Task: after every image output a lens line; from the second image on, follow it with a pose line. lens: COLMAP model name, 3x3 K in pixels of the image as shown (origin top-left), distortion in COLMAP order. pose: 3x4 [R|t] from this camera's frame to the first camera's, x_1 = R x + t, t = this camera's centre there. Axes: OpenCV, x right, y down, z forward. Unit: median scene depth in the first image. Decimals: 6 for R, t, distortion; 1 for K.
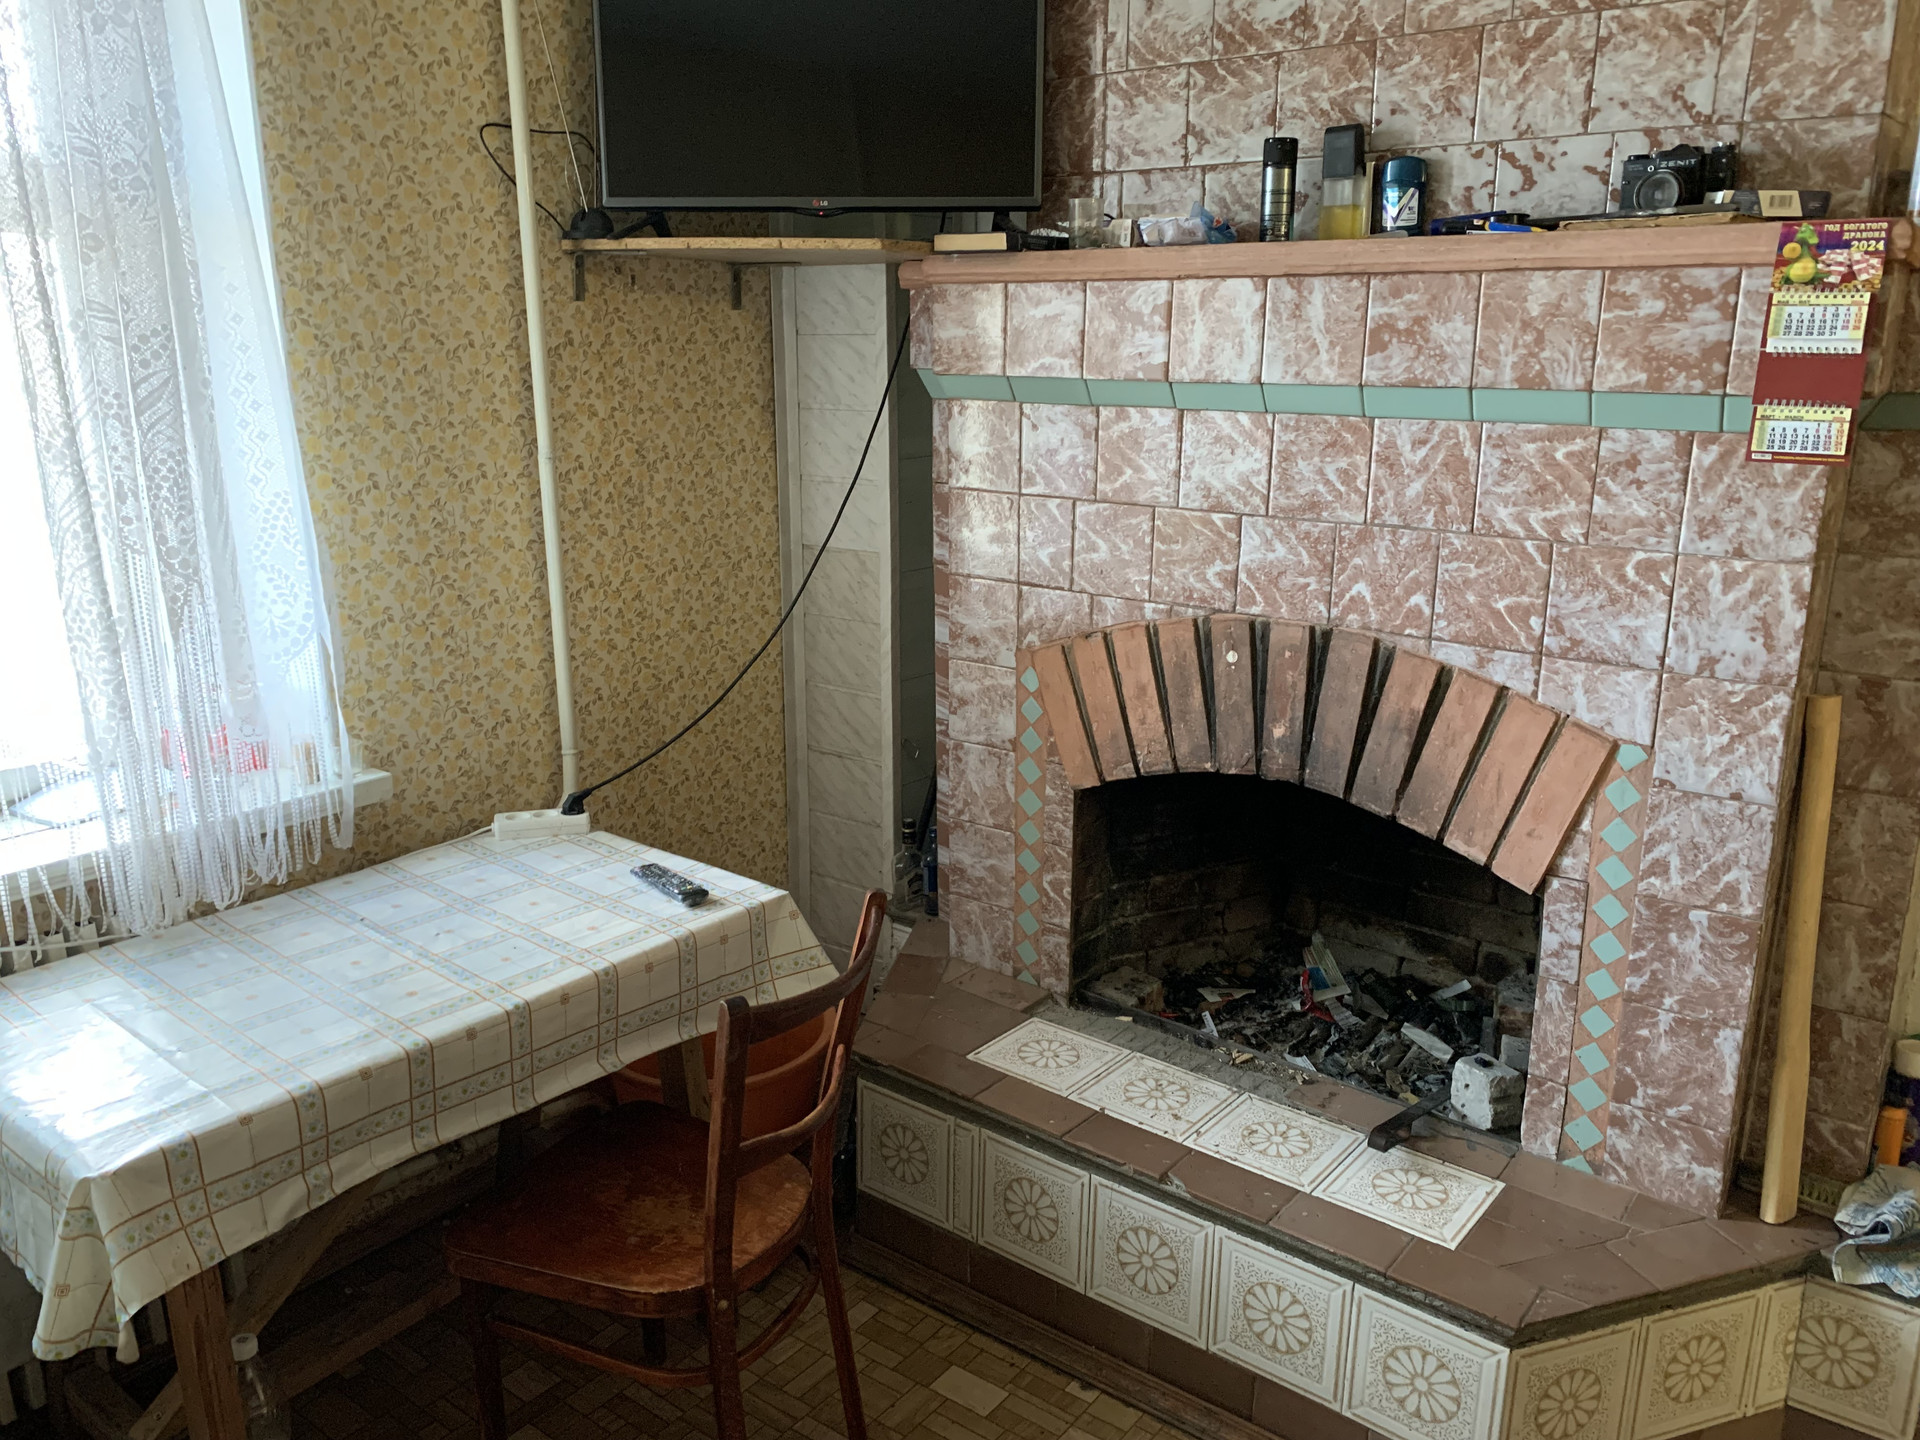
lens RADIAL K [[1479.1, 0, 960.0], [0, 1479.1, 720.0], [0, 0, 1]] dist [0.111203, -0.137111]
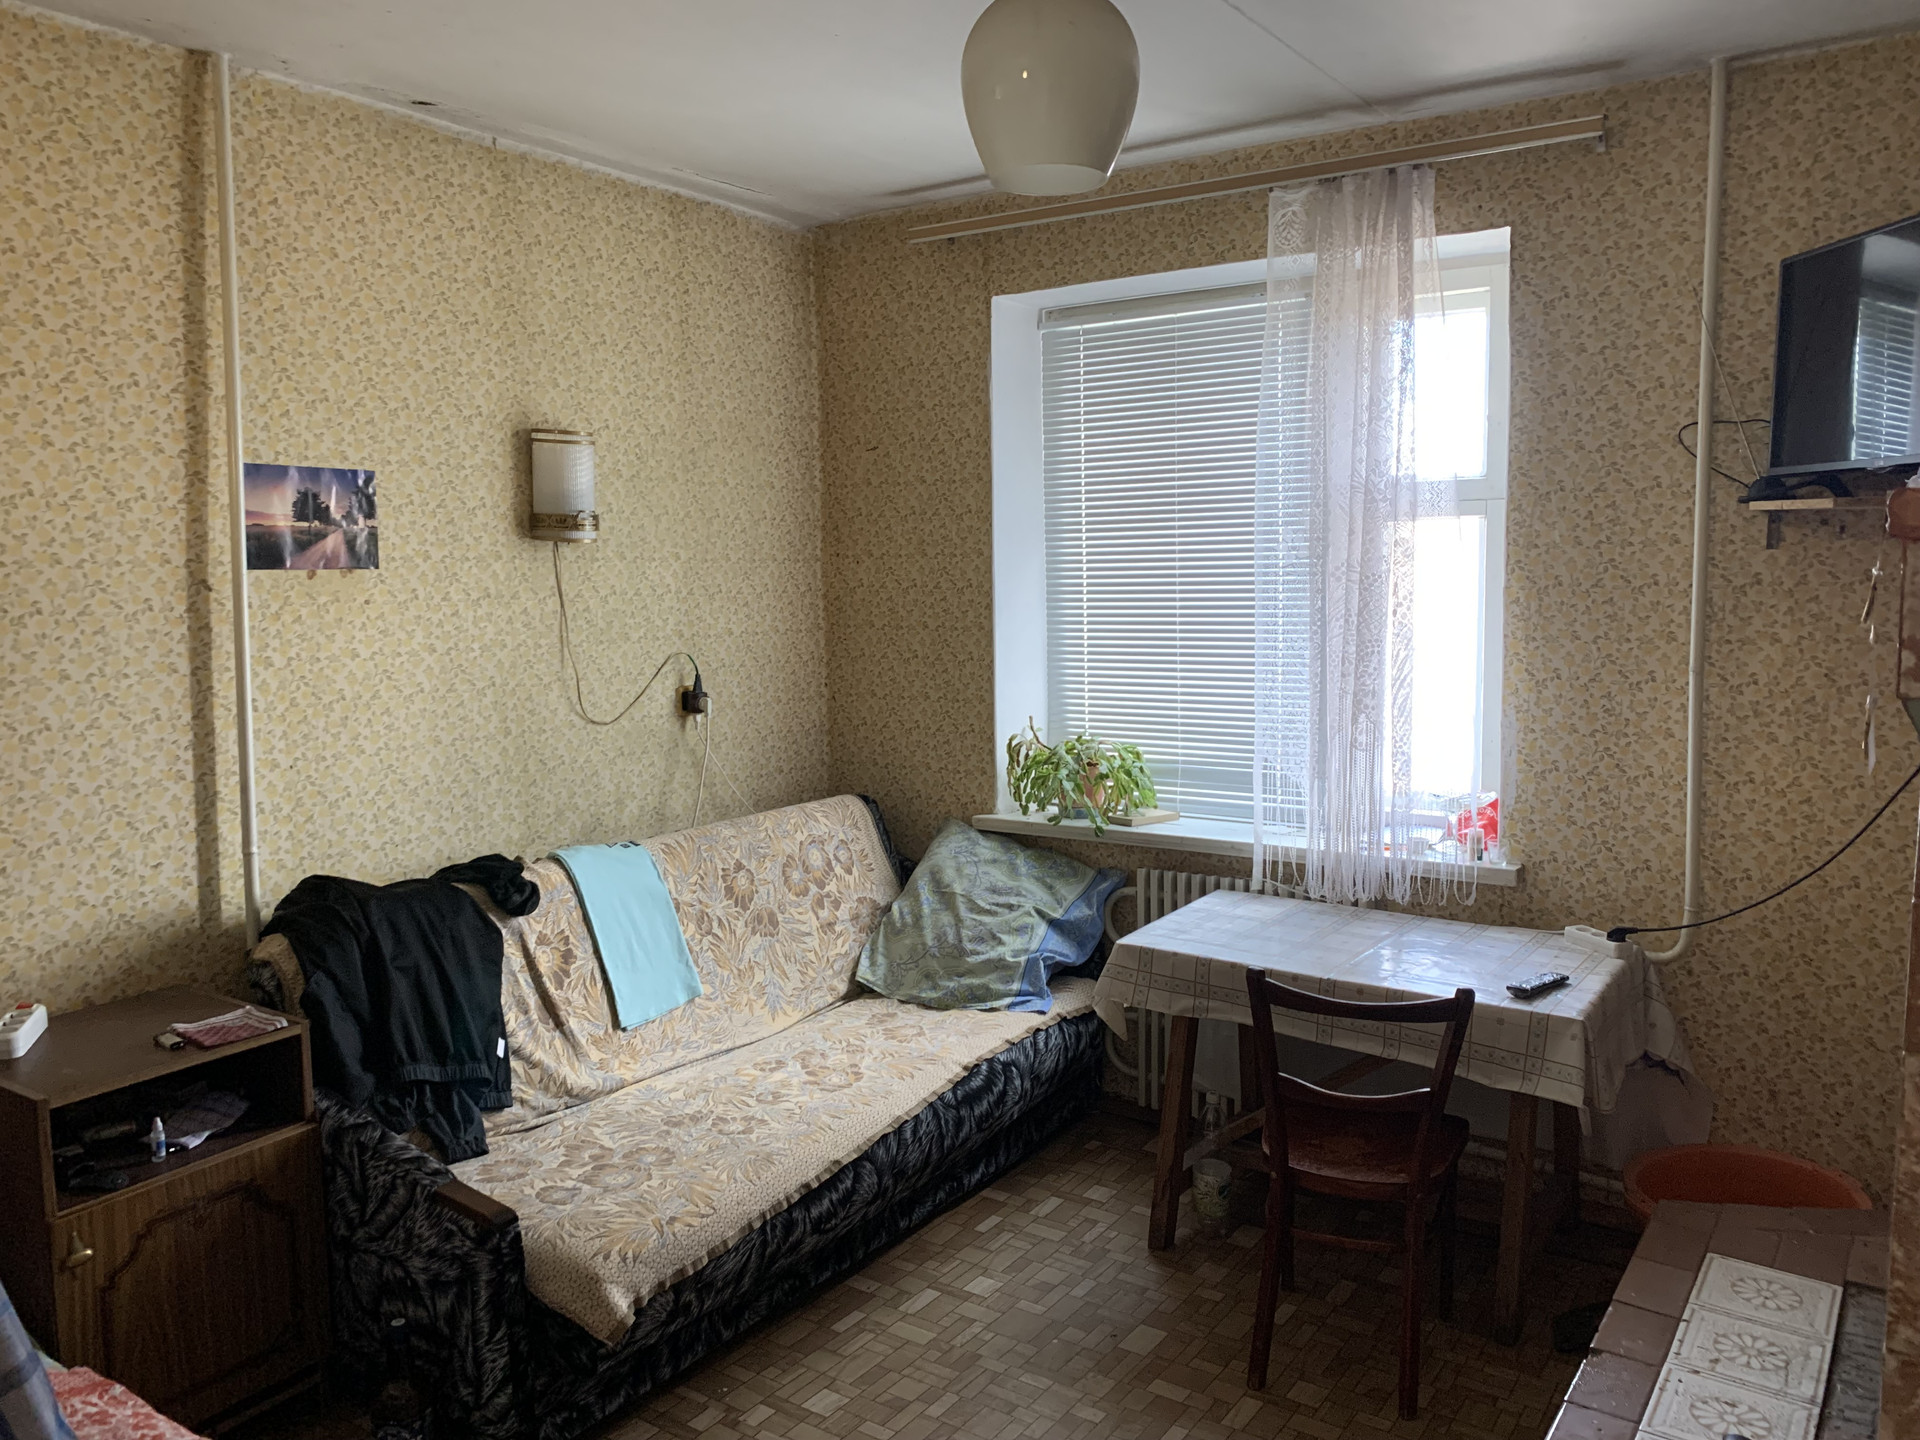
lens RADIAL K [[1479.1, 0, 960.0], [0, 1479.1, 720.0], [0, 0, 1]] dist [0.111203, -0.137111]
pose [[0.074886, 0.117268, -0.990273, 1.024952], [-0.245120, 0.964757, 0.095710, -0.114200], [0.966596, 0.235569, 0.100991, 0.307825]]
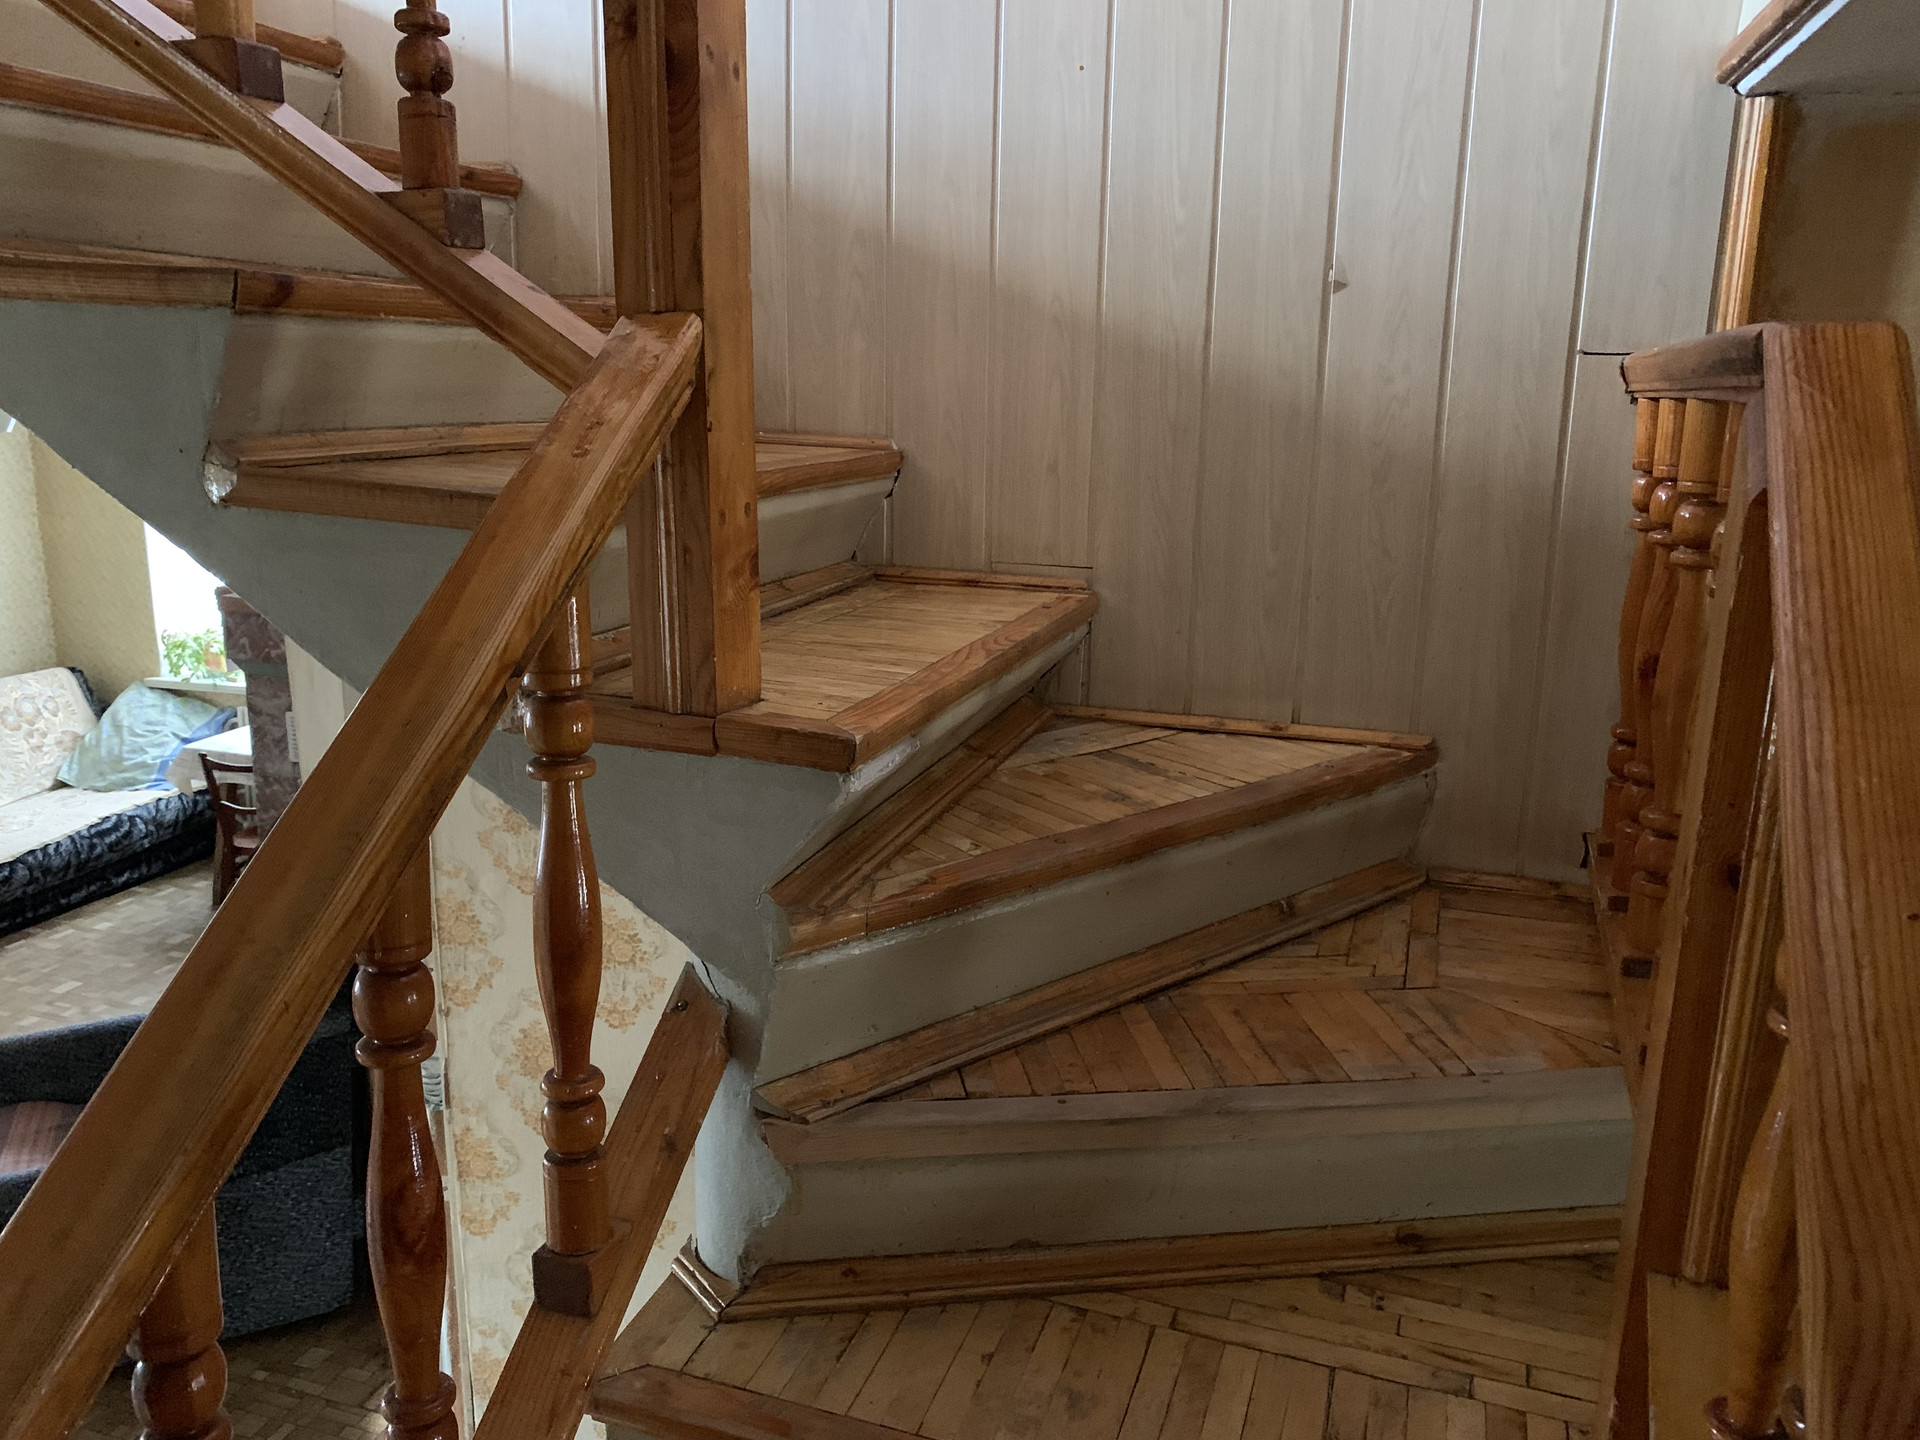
lens RADIAL K [[1479.1, 0, 960.0], [0, 1479.1, 720.0], [0, 0, 1]] dist [0.111203, -0.137111]
pose [[0.358031, 0.219186, -0.907619, 2.952356], [-0.255251, 0.958005, 0.130665, -0.666818], [0.898143, 0.184889, 0.398943, 0.924766]]
